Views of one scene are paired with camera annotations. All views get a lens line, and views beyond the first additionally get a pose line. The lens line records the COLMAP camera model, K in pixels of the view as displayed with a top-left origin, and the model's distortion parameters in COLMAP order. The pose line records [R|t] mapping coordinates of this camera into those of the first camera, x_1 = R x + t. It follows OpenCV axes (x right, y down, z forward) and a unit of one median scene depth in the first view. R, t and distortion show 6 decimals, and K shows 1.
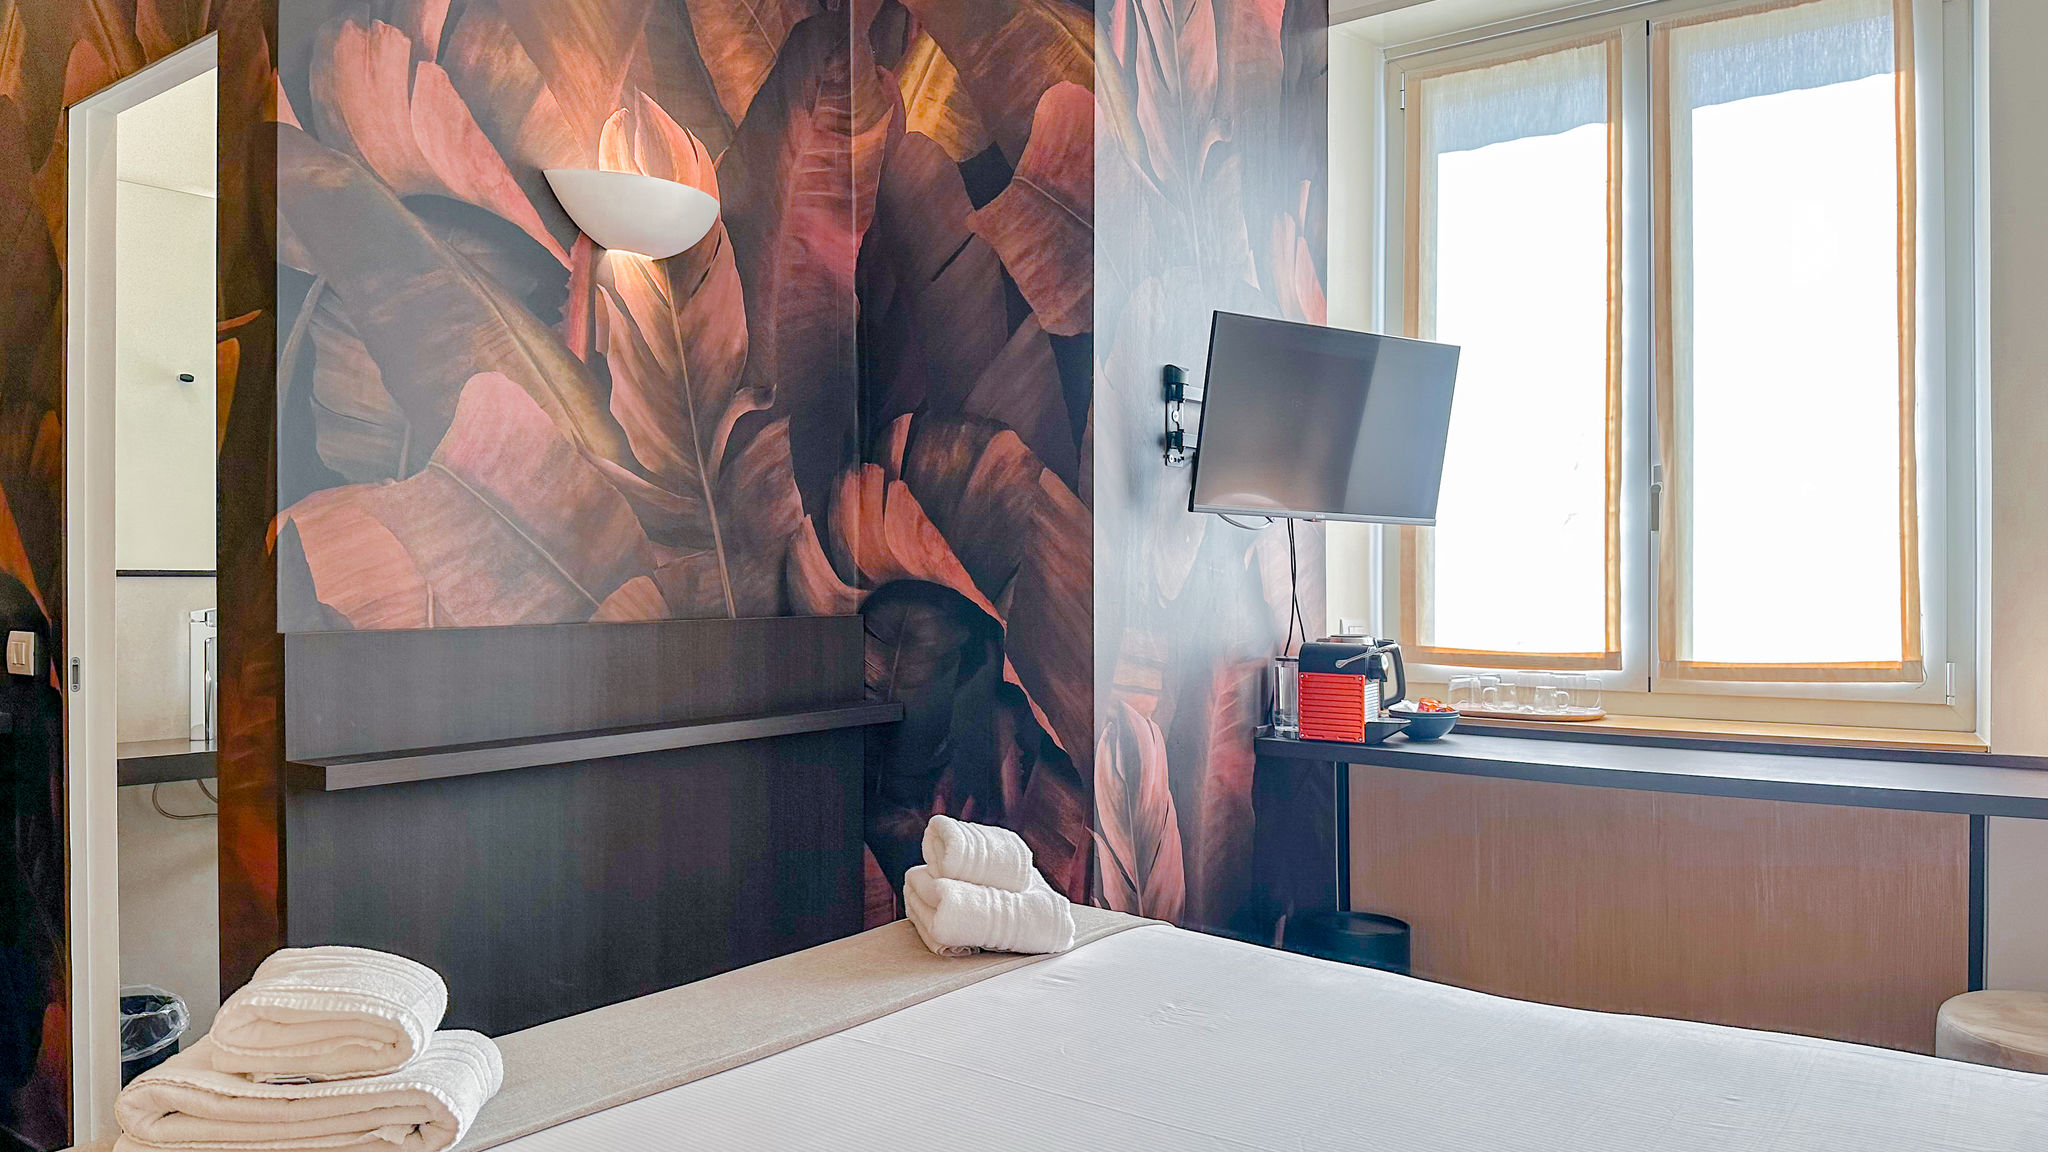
lens RADIAL K [[1440.9, 0, 1045.0], [0, 1440.9, 595.8], [0, 0, 1]] dist [0.099774, -0.160812]
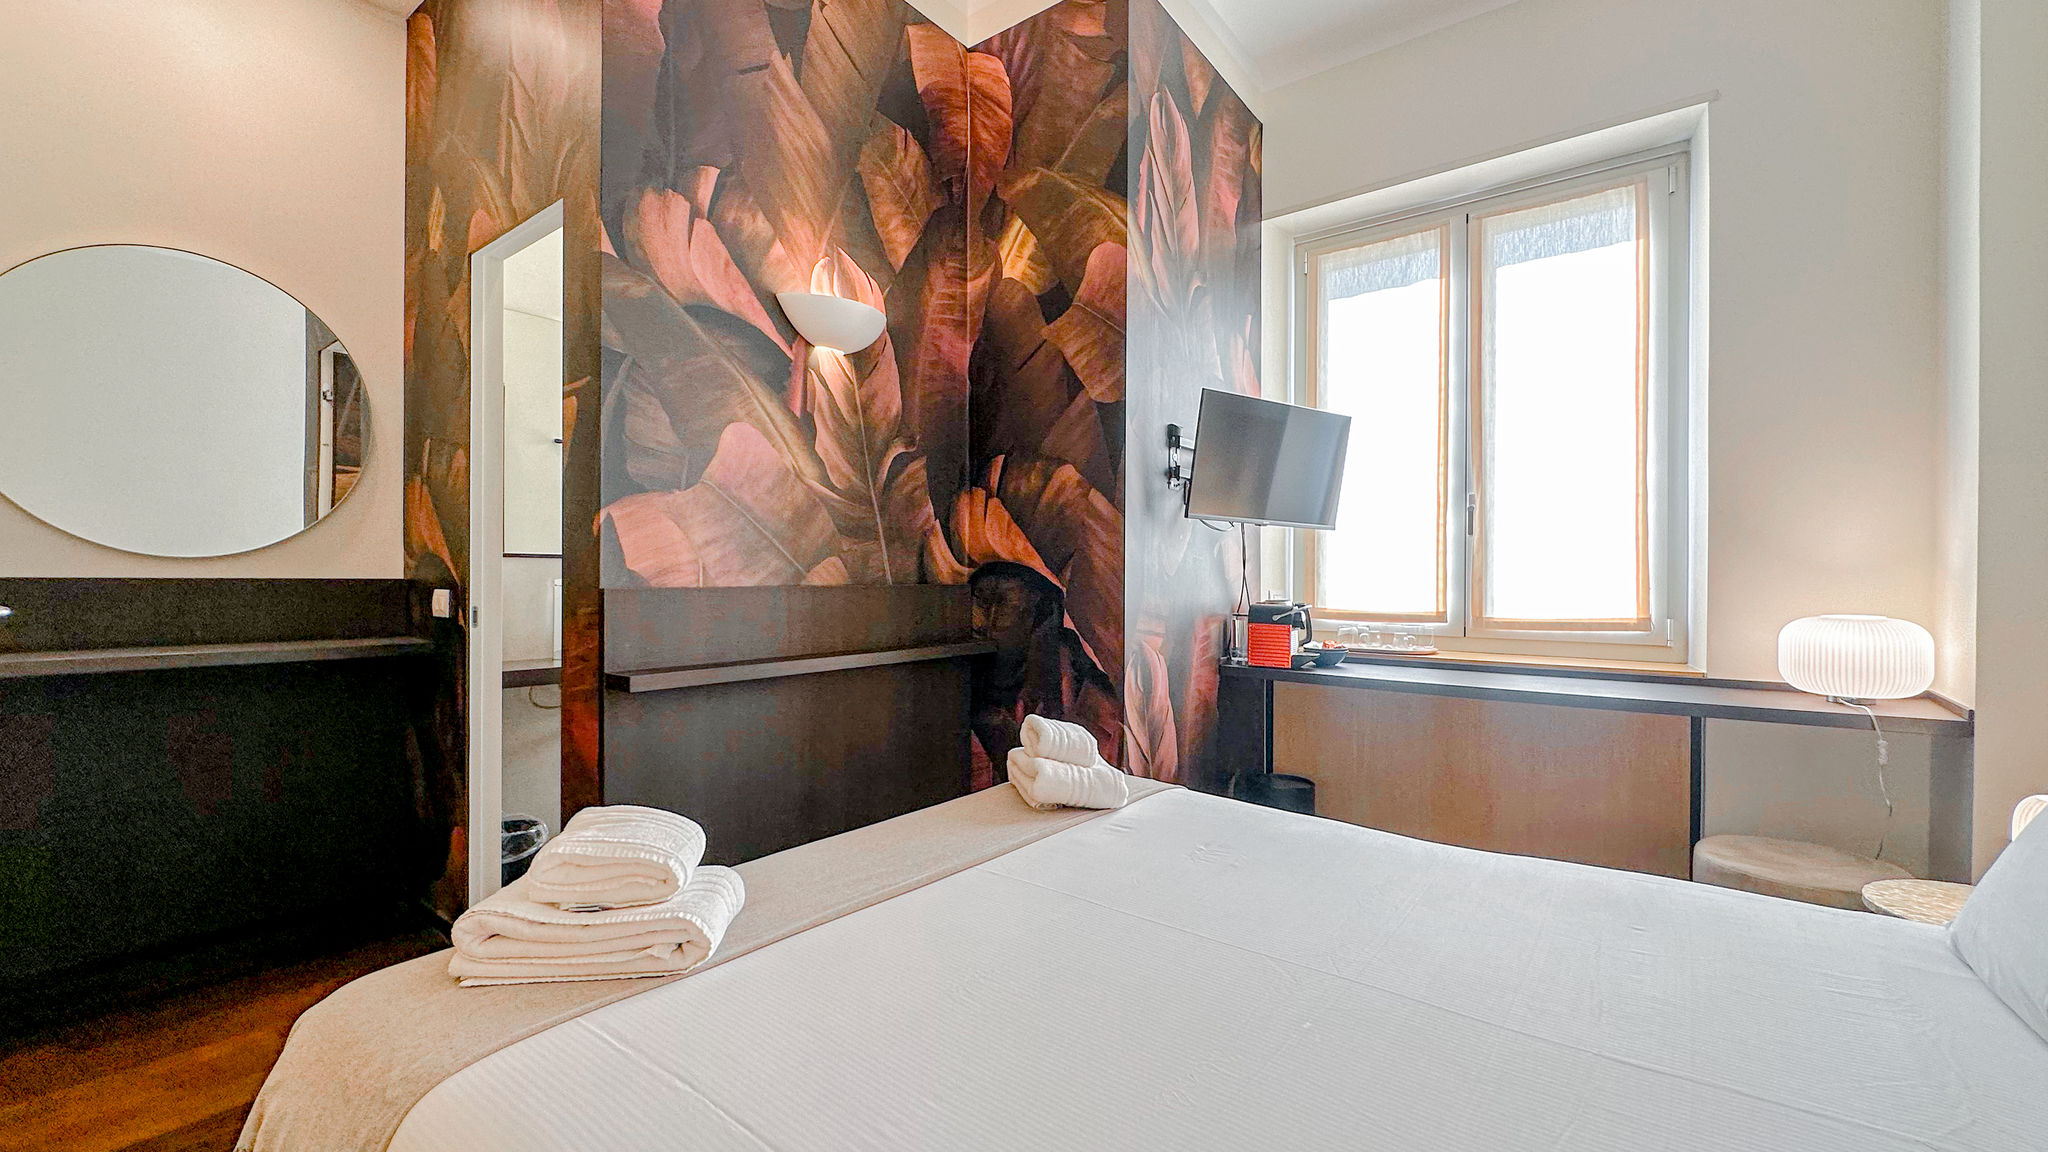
lens RADIAL K [[813.8, 0, 1036.1], [0, 813.8, 580.0], [0, 0, 1]] dist [0.003095, 0.001413]
pose [[0.999860, 0.006491, -0.015437, -0.046420], [-0.006575, 0.999964, -0.005409, 0.014296], [0.015402, 0.005510, 0.999866, 0.127440]]
